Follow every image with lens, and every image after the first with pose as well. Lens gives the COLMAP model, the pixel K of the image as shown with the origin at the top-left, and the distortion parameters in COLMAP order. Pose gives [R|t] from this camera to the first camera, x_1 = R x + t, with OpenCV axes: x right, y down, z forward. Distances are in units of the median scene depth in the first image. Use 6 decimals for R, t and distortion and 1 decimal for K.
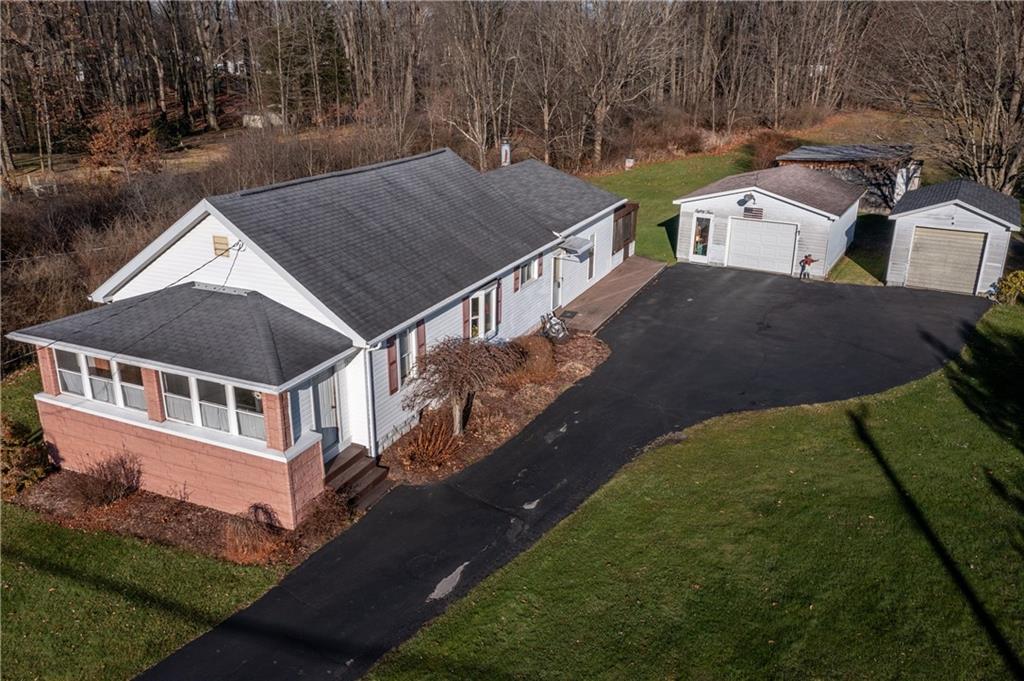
lens RADIAL K [[804.6, 0, 520.3], [0, 804.6, 293.7], [0, 0, 1]] dist [0.008479, -0.000993]
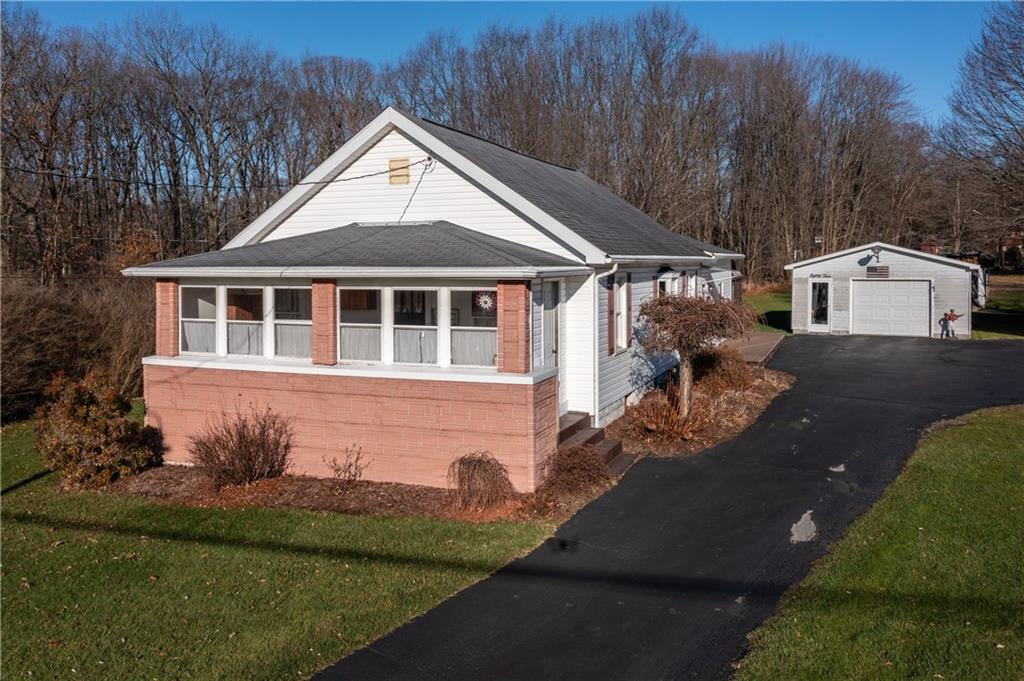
lens RADIAL K [[804.6, 0, 522.0], [0, 804.6, 278.1], [0, 0, 1]] dist [0.008479, -0.000993]
pose [[0.998766, -0.006794, 0.049196, -0.276102], [0.020266, 0.960121, -0.278848, 0.263574], [-0.045339, 0.279501, 0.959074, 0.233766]]
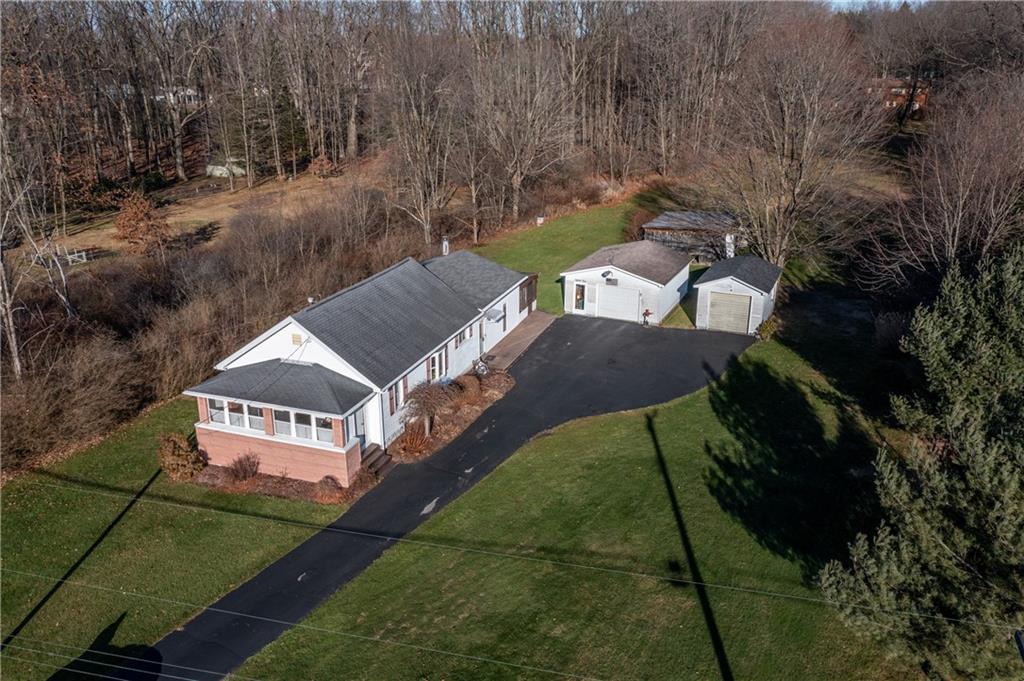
lens RADIAL K [[804.6, 0, 503.5], [0, 804.6, 302.8], [0, 0, 1]] dist [0.008479, -0.000993]
pose [[0.997786, -0.032887, 0.057809, -0.001951], [0.032452, 0.999438, 0.008450, -0.136989], [-0.058055, -0.006555, 0.998292, -0.832390]]
